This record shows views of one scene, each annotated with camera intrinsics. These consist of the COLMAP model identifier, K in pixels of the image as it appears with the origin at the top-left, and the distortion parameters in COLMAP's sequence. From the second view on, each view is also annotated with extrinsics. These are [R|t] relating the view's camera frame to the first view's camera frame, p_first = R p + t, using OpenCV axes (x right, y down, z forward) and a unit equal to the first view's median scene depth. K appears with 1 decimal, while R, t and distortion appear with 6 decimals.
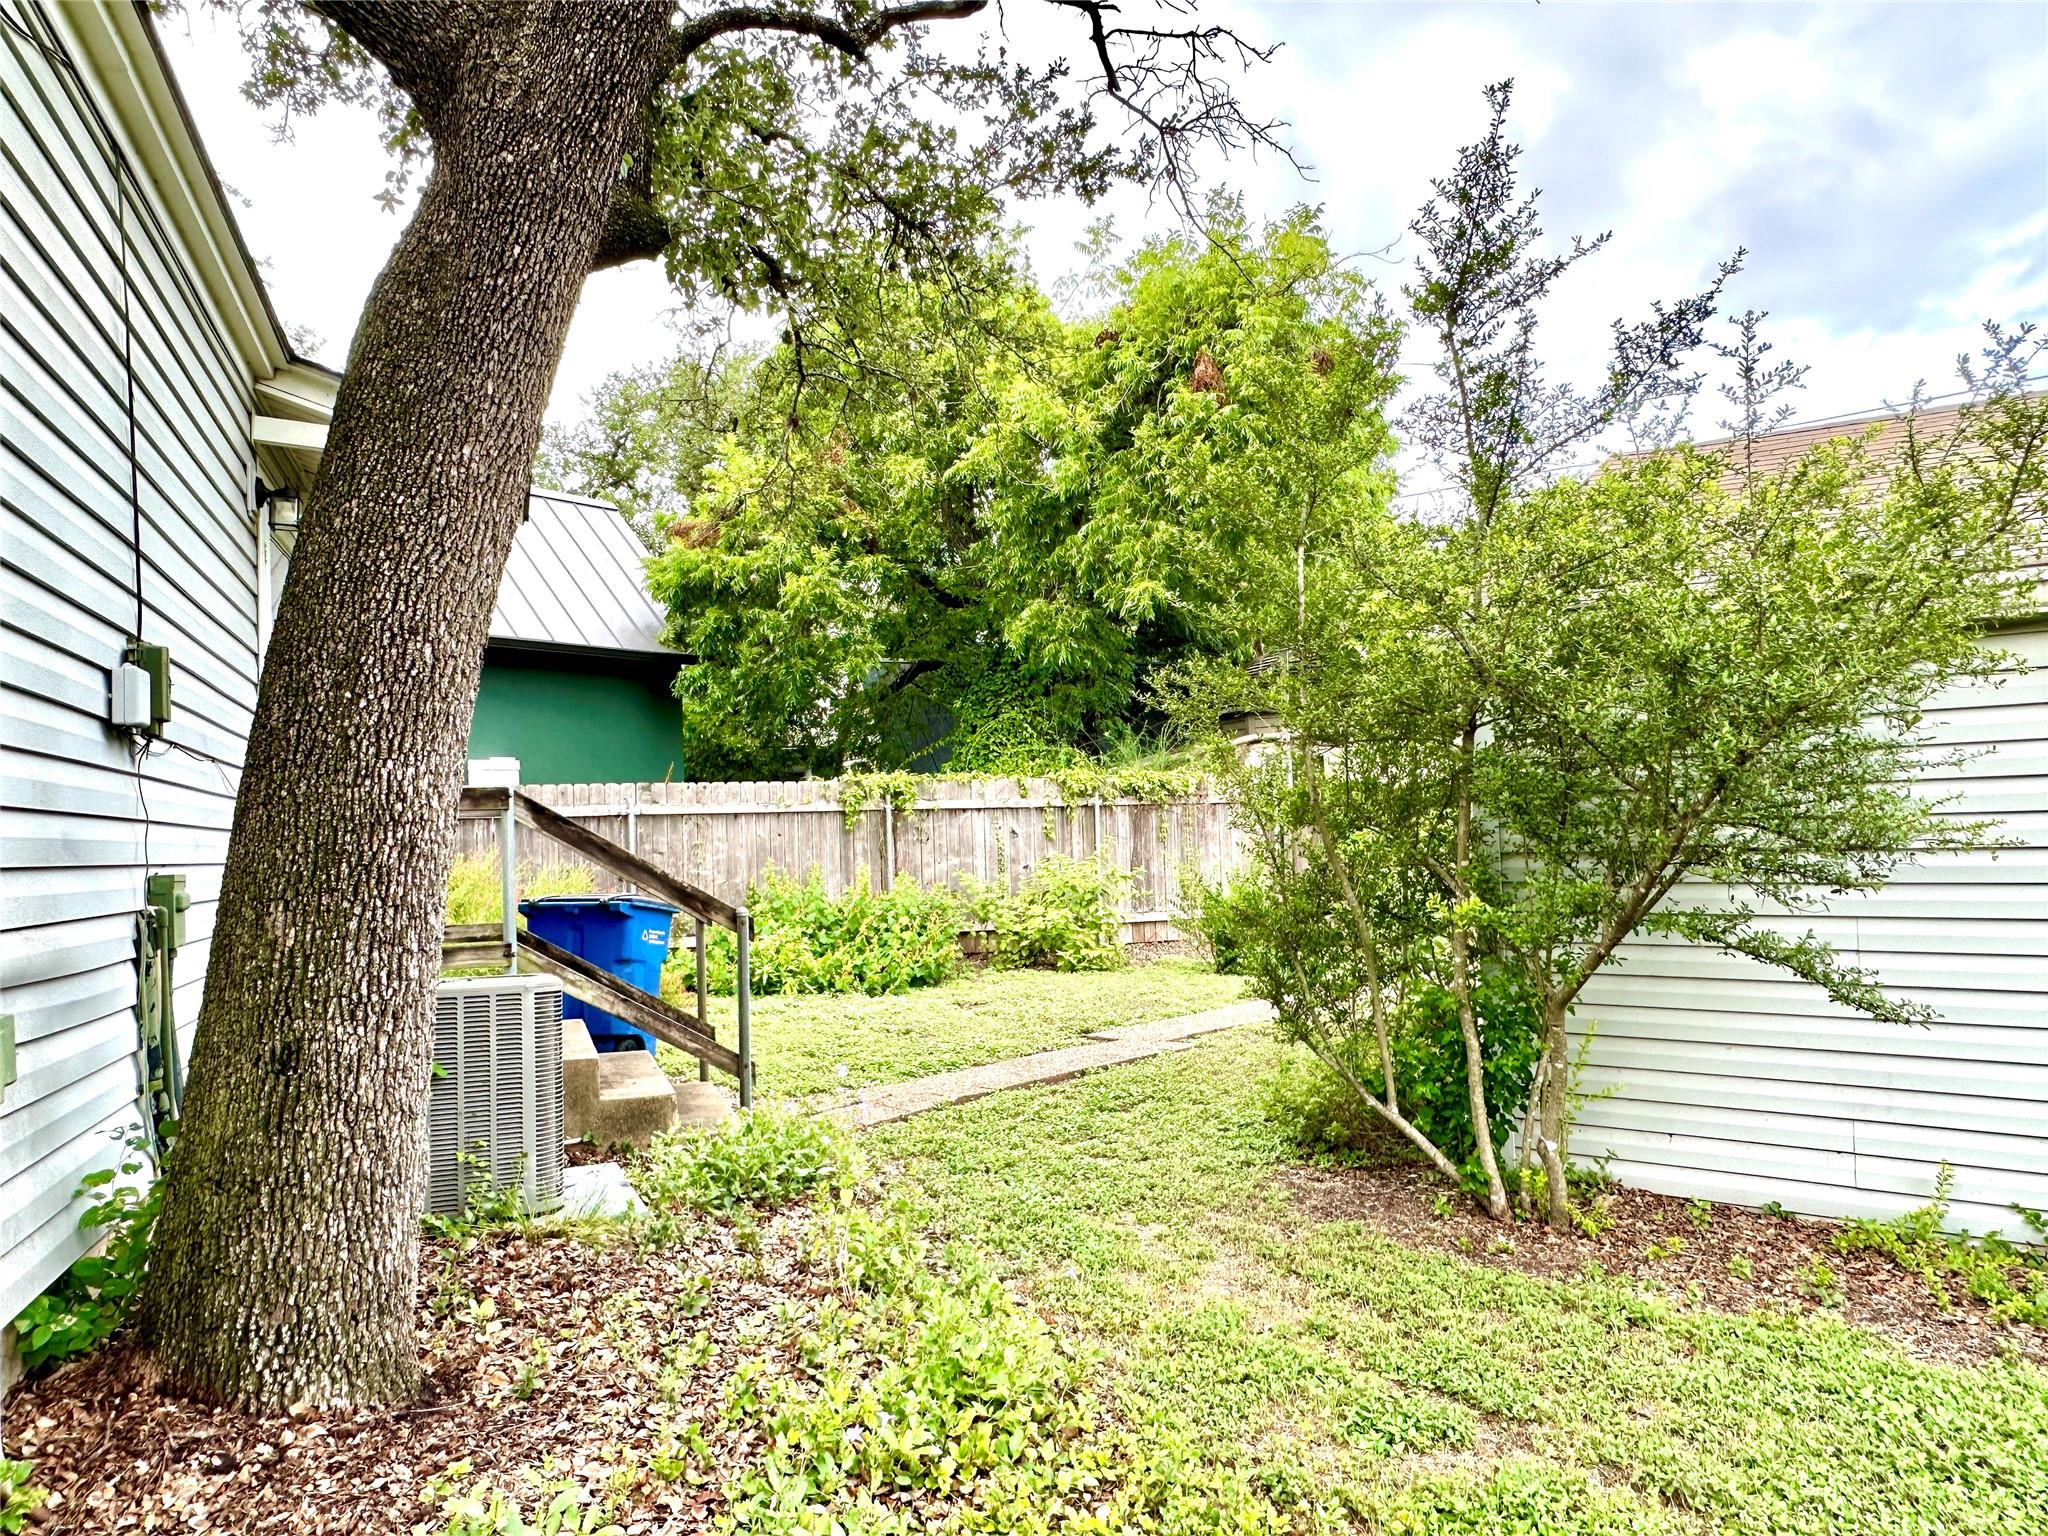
lens RADIAL K [[1333.6, 0, 1014.4], [0, 1333.6, 768.3], [0, 0, 1]] dist [-0.002861, -0.000253]
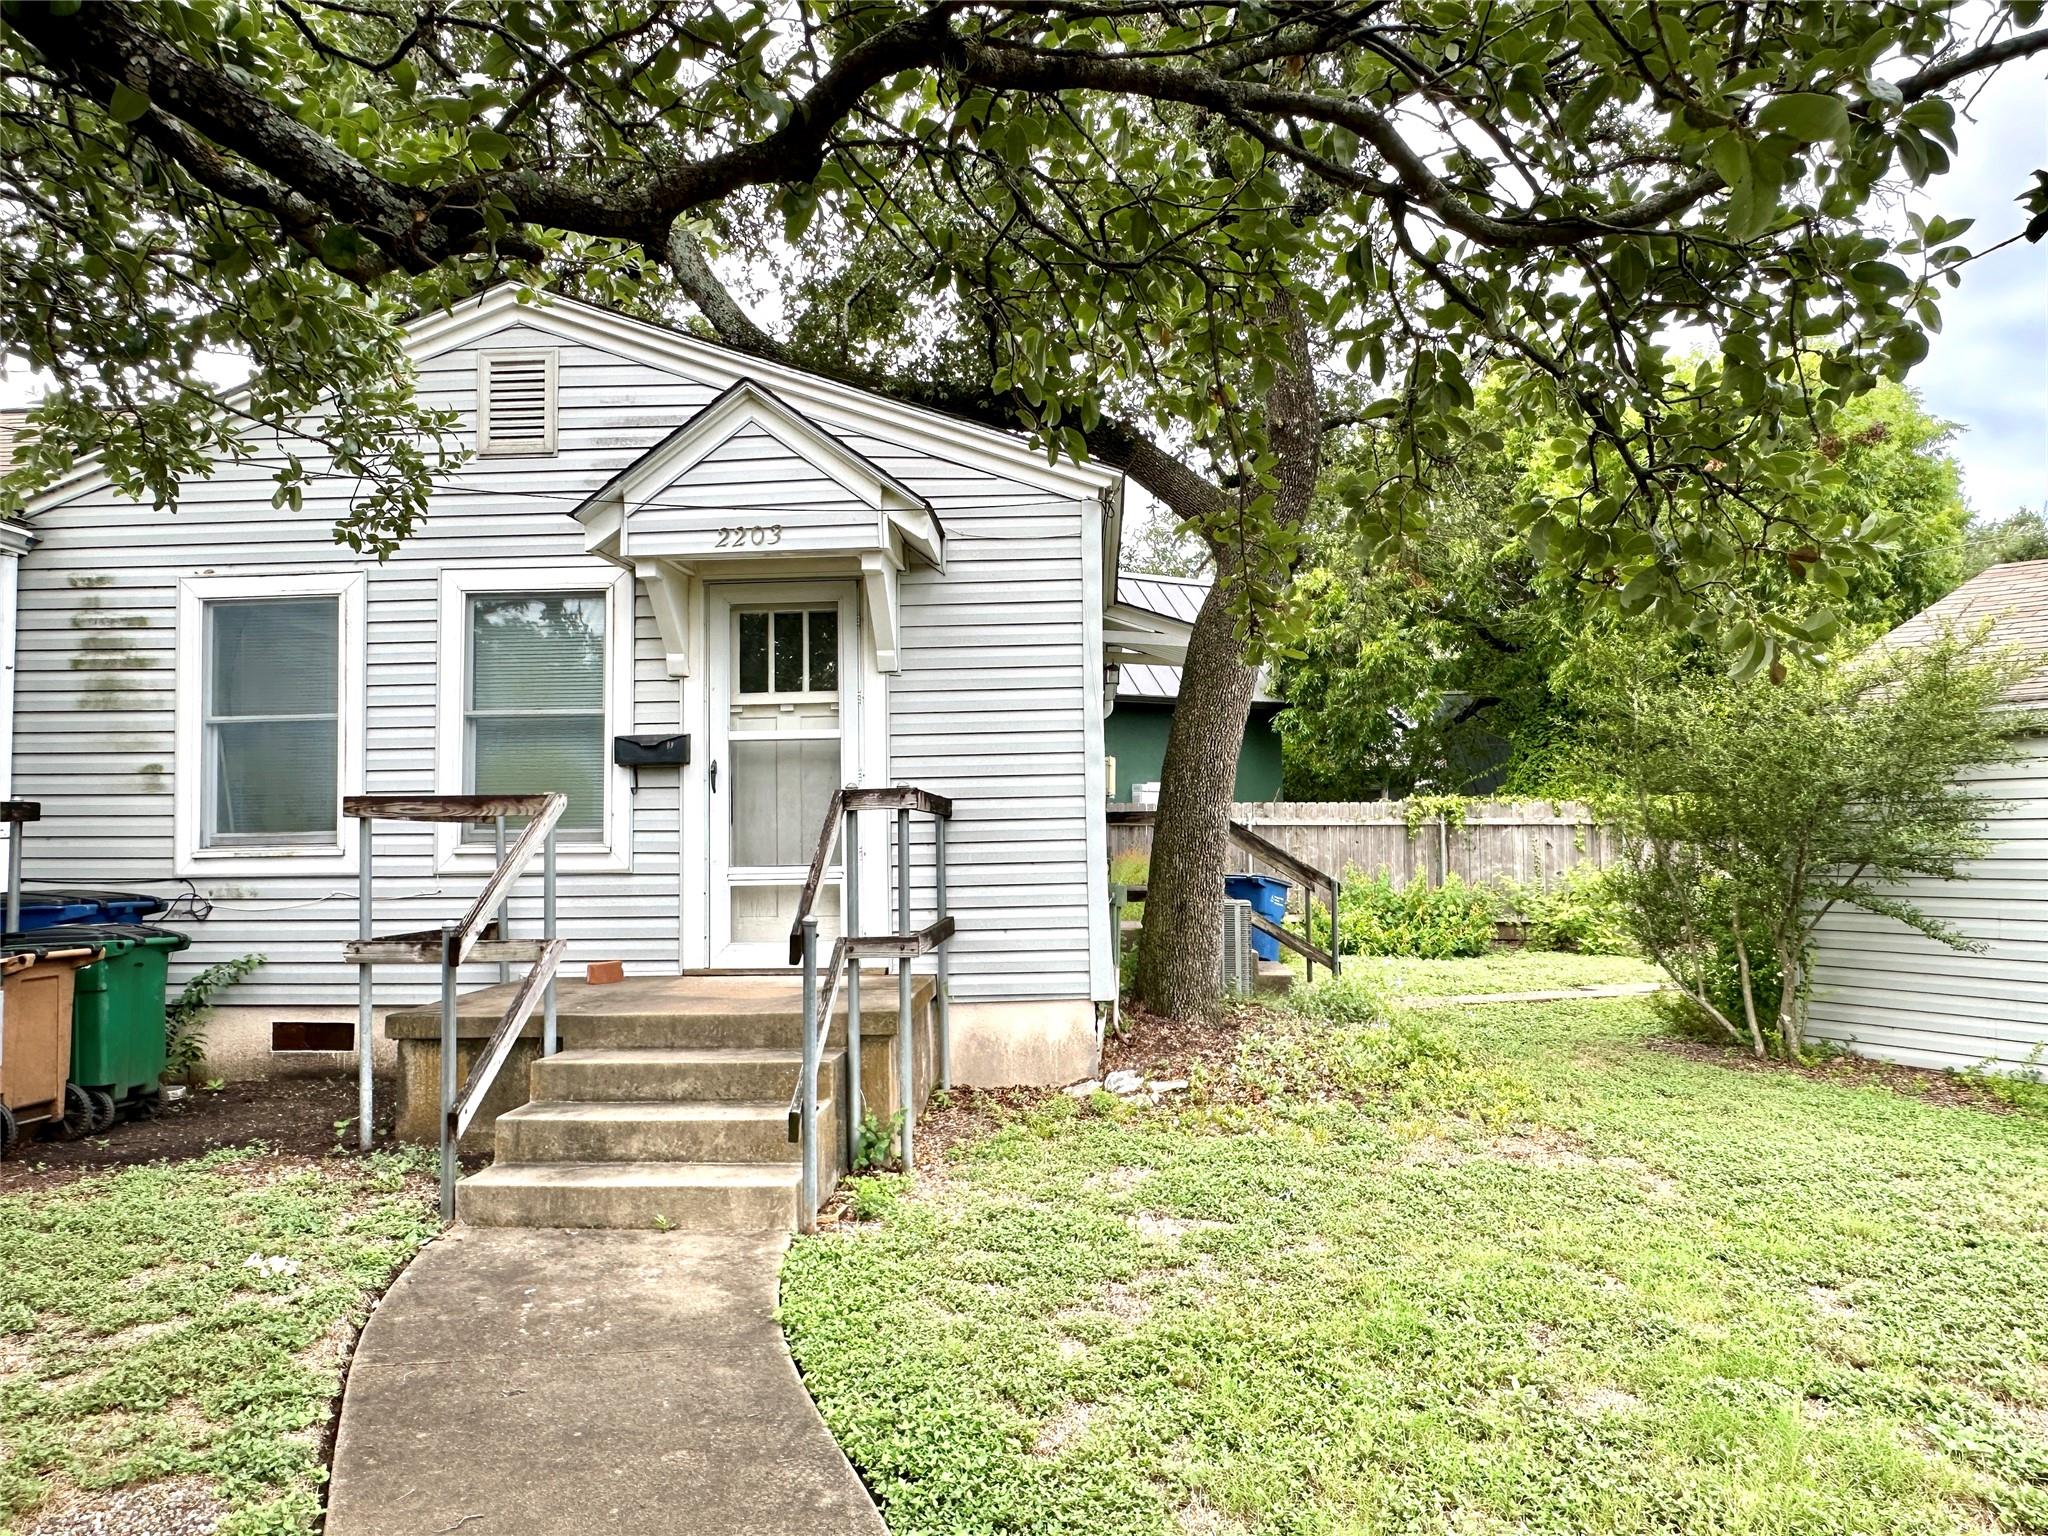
lens RADIAL K [[1333.6, 0, 1018.9], [0, 1333.6, 778.3], [0, 0, 1]] dist [-0.002861, -0.000253]
pose [[0.910945, 0.003217, -0.412515, 0.069718], [-0.003712, 0.999993, -0.000398, -0.013087], [0.412511, 0.001894, 0.910951, -0.376850]]
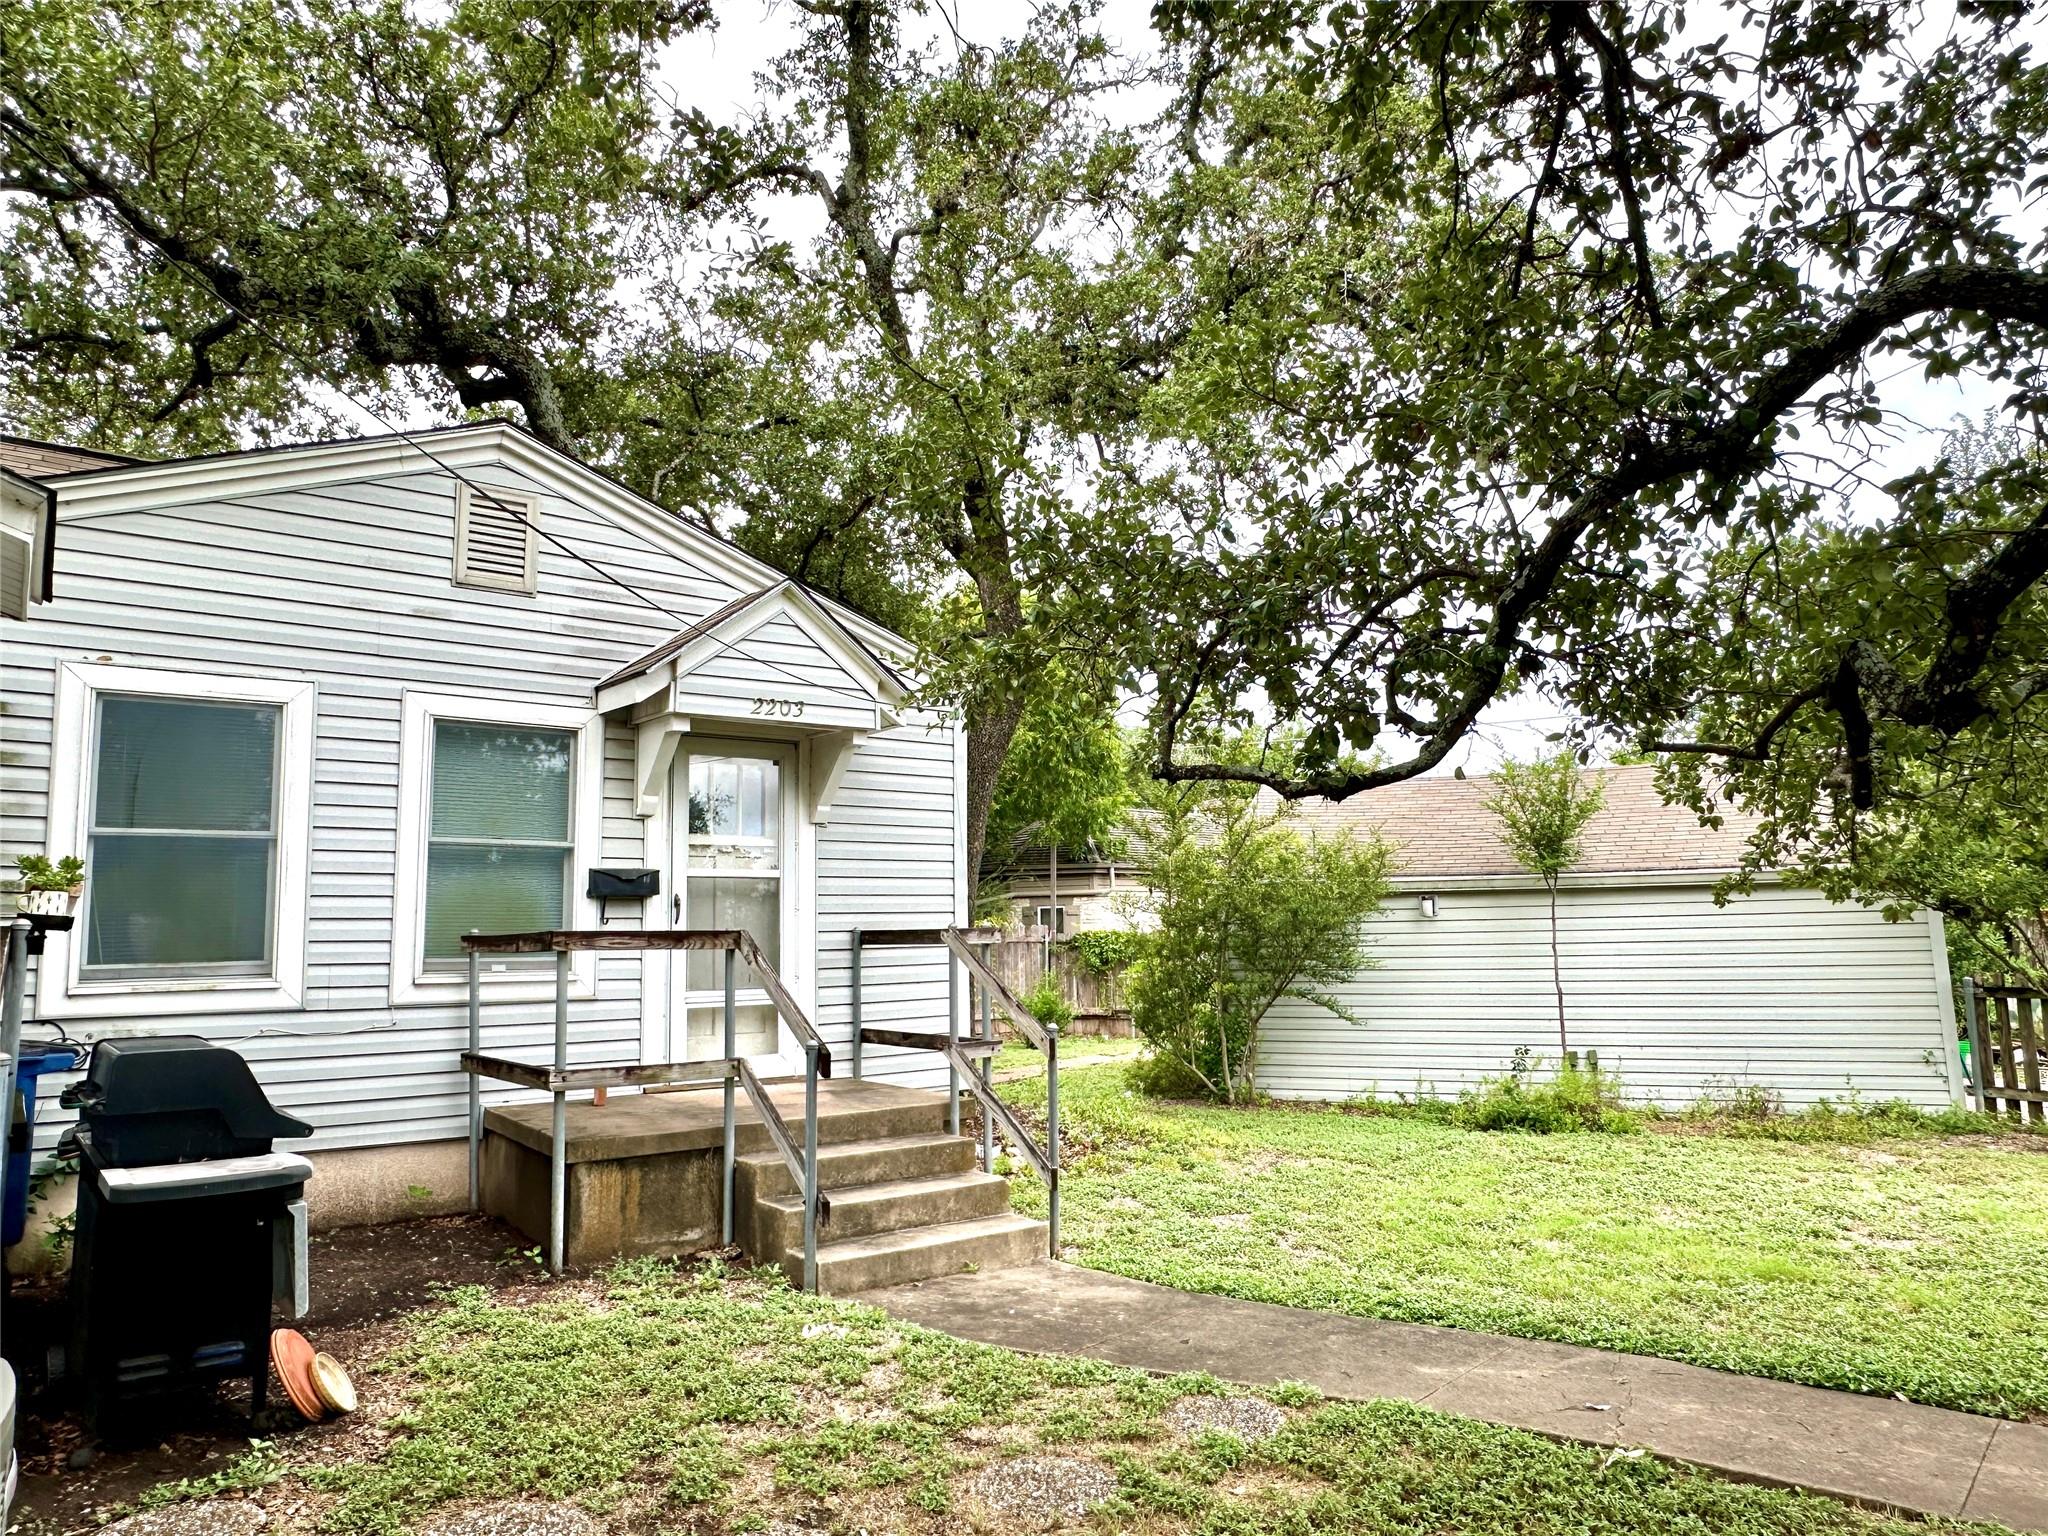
lens RADIAL K [[1333.6, 0, 1026.4], [0, 1333.6, 775.5], [0, 0, 1]] dist [-0.002861, -0.000253]
pose [[0.962382, 0.054007, 0.266279, -0.290064], [-0.029074, 0.994888, -0.096704, -0.020082], [-0.270141, 0.085325, 0.959033, -0.562712]]
